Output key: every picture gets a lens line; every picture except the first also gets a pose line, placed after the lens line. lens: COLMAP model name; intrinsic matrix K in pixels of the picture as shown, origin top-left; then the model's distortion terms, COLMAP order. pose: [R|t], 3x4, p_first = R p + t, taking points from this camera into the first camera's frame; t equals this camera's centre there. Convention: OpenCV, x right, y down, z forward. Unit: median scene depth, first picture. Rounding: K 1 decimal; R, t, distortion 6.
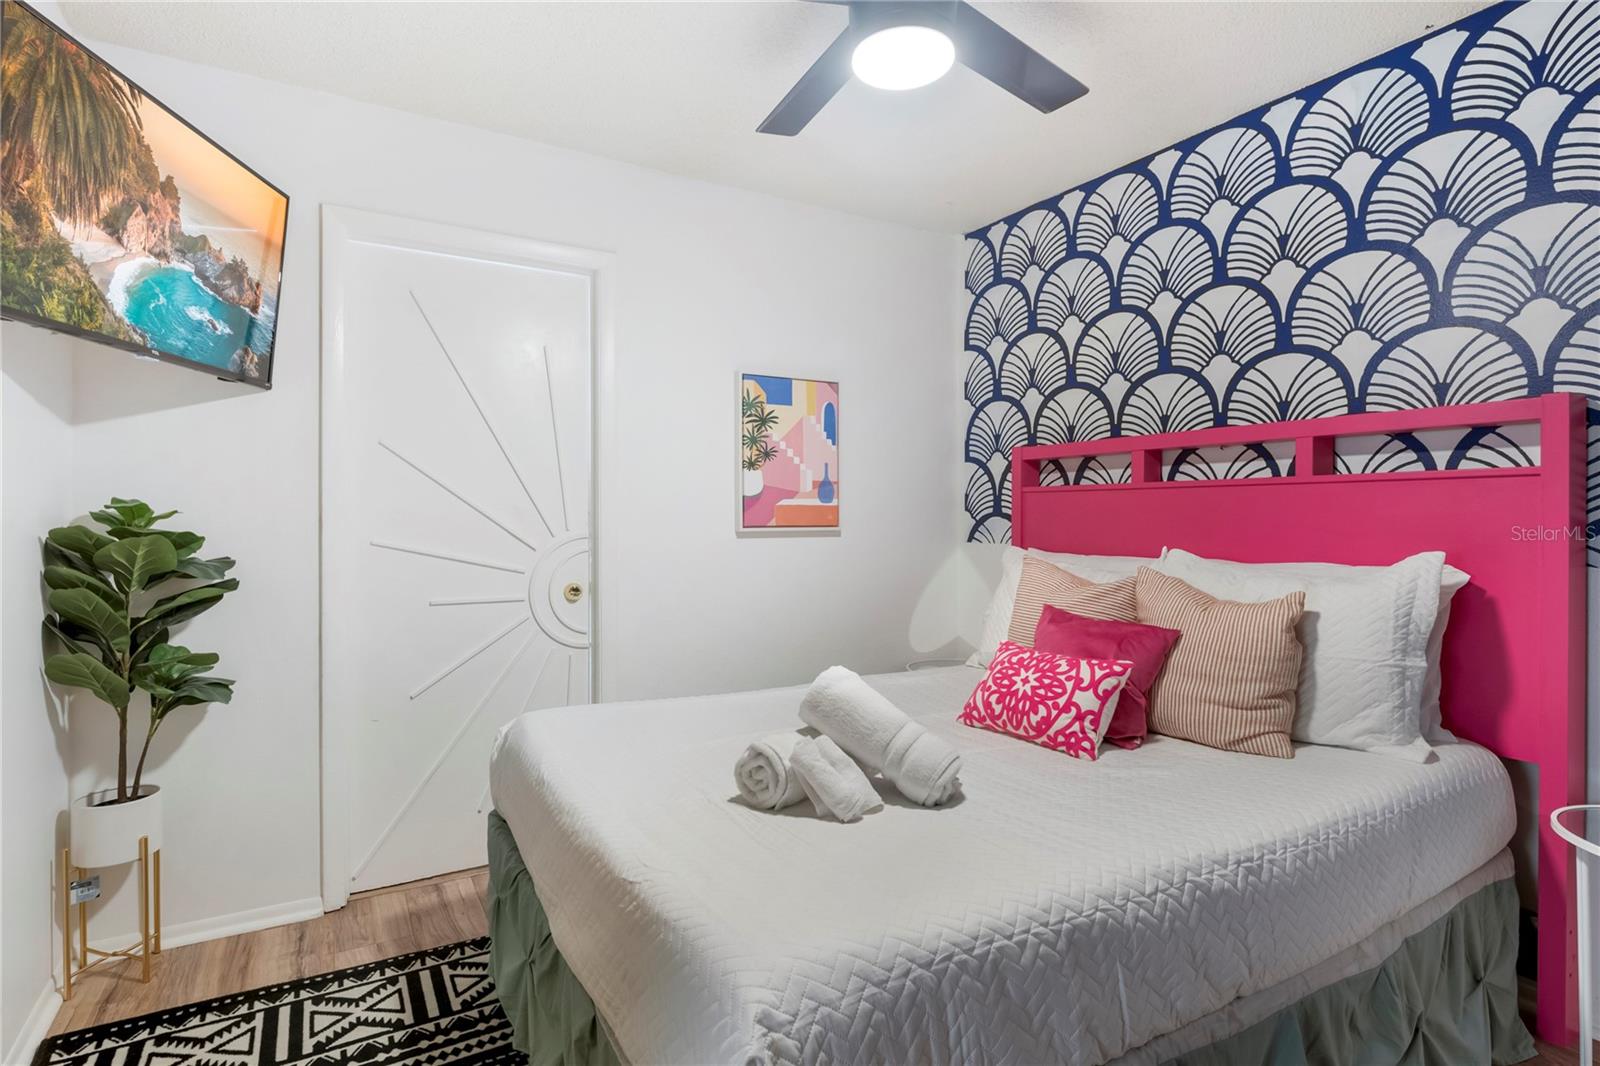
lens RADIAL K [[793.9, 0, 802.4], [0, 793.9, 513.2], [0, 0, 1]] dist [0.013030, -0.016882]
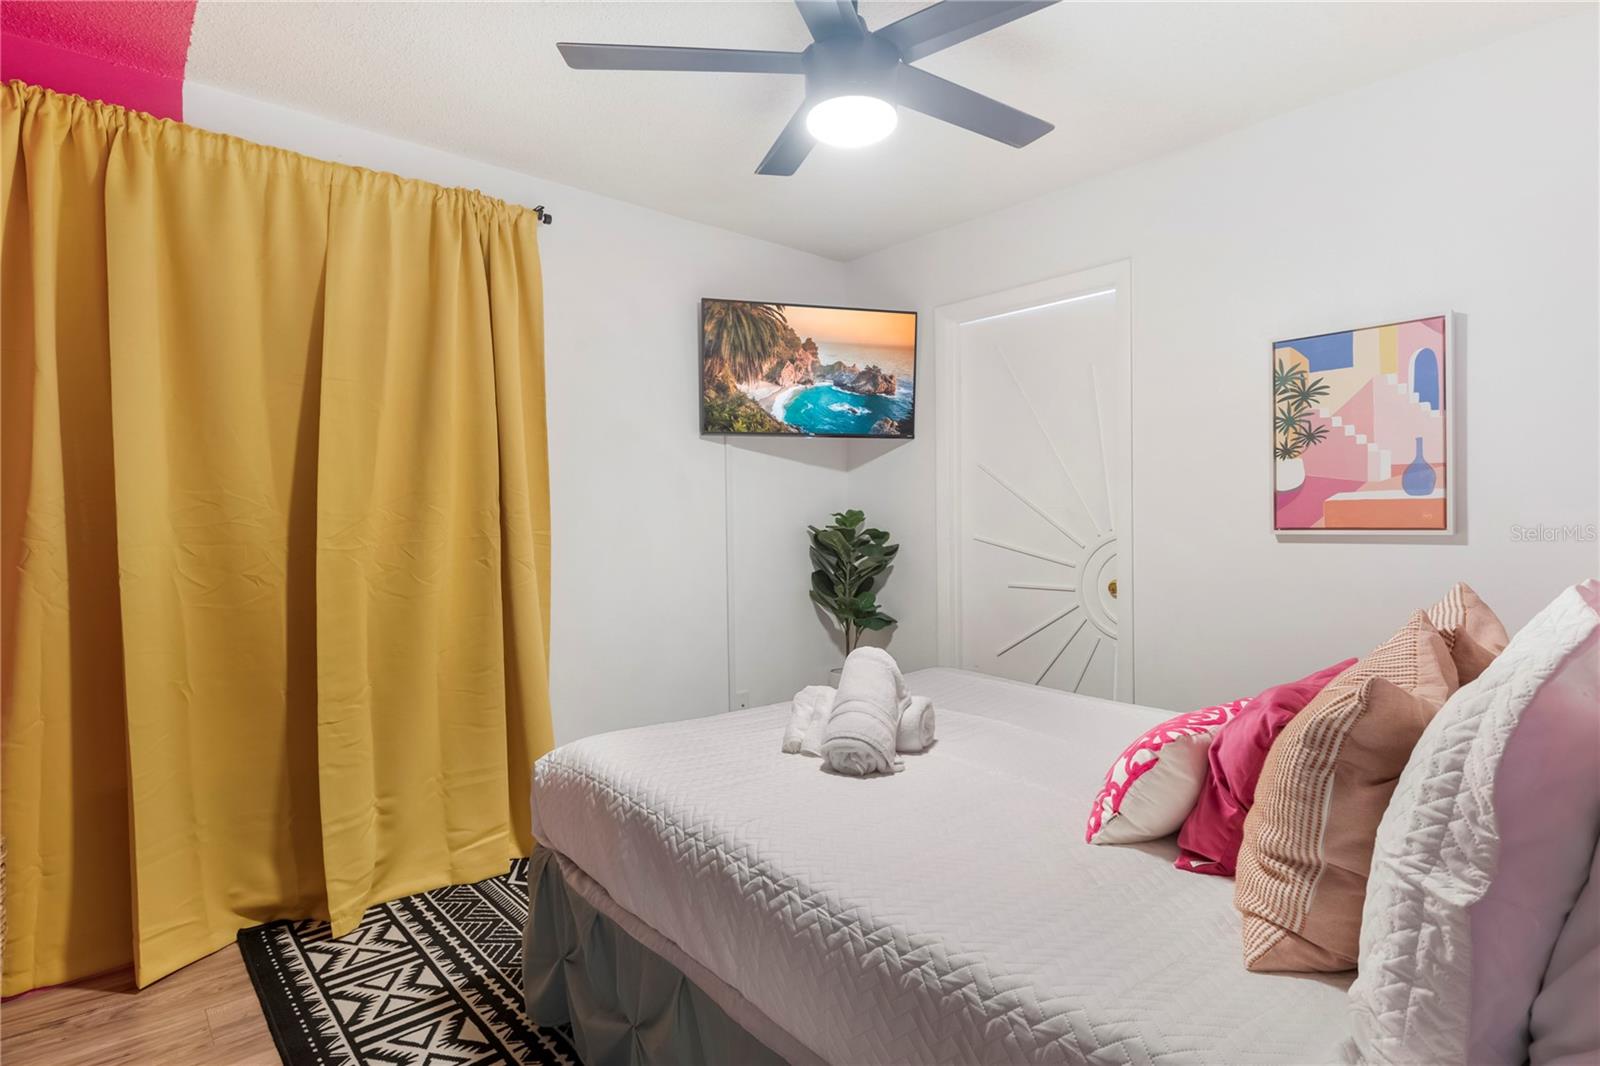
lens RADIAL K [[805.4, 0, 826.5], [0, 805.4, 536.8], [0, 0, 1]] dist [0.017637, -0.017995]
pose [[0.217637, 0.019683, -0.975831, 1.013707], [0.010684, 0.999689, 0.022547, 0.002479], [0.975971, -0.015333, 0.217359, 0.575444]]
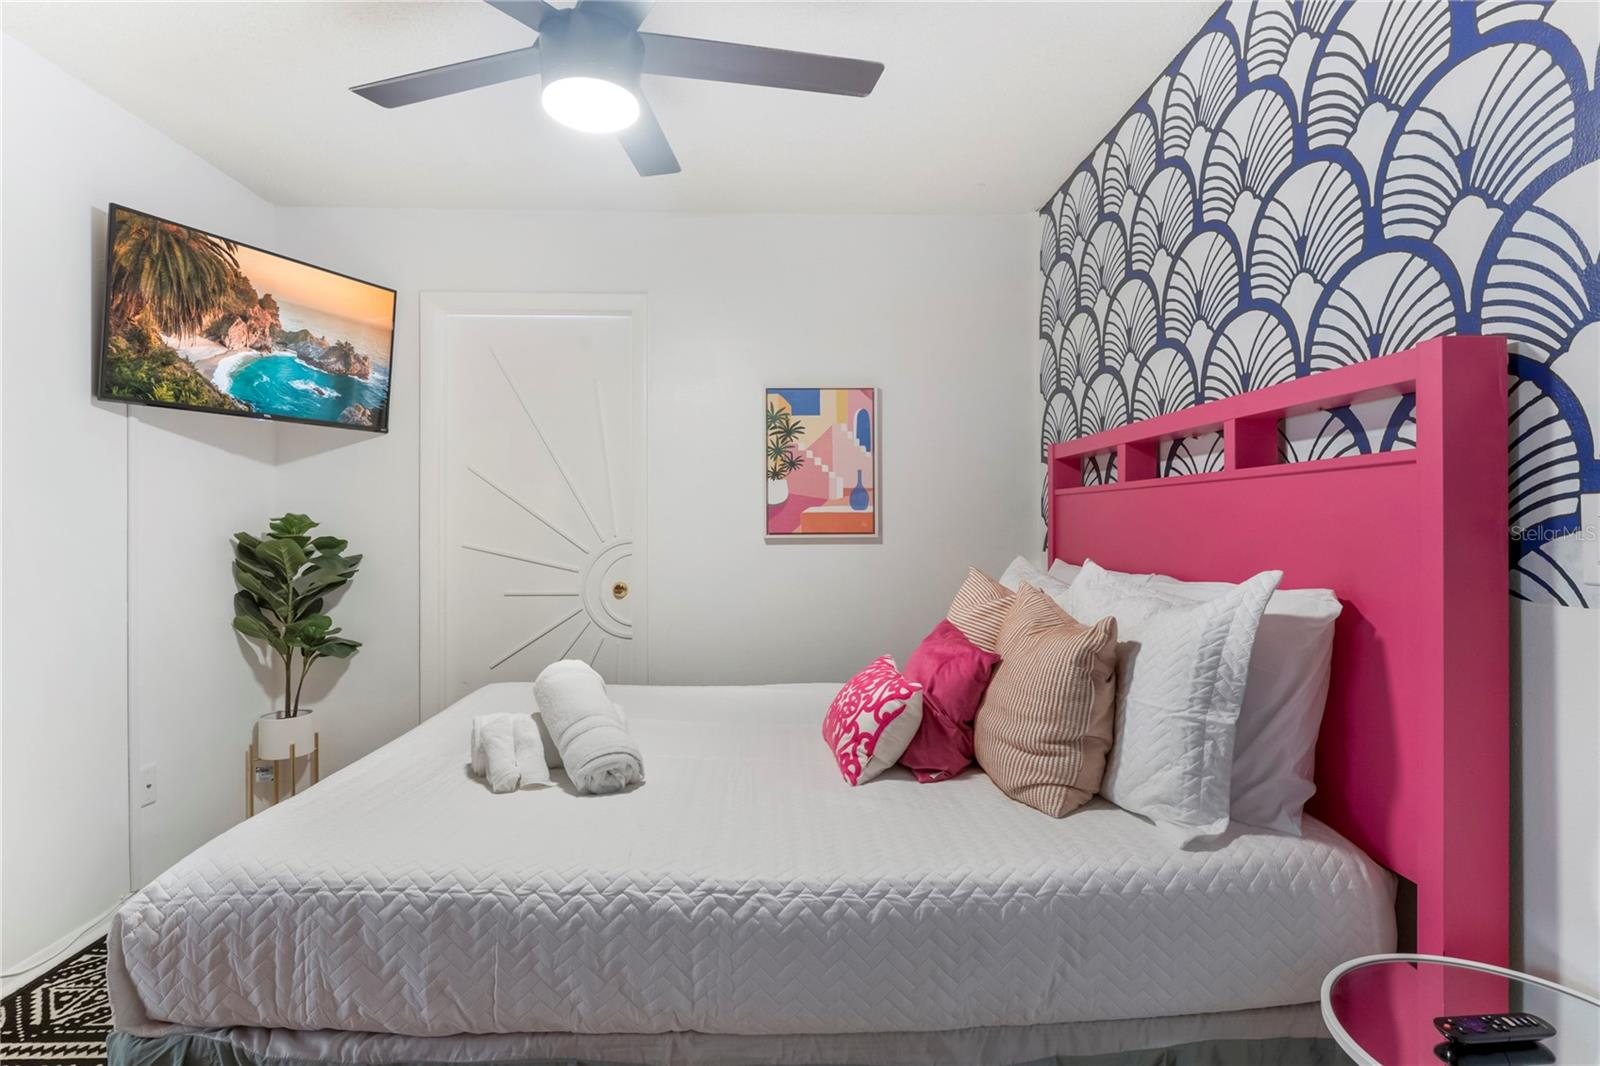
lens RADIAL K [[793.9, 0, 802.4], [0, 793.9, 513.2], [0, 0, 1]] dist [0.013030, -0.016882]
pose [[0.885209, -0.007493, -0.465134, 0.719346], [0.002841, 0.999939, -0.010701, 0.002513], [0.465186, 0.008151, 0.885176, 0.143266]]
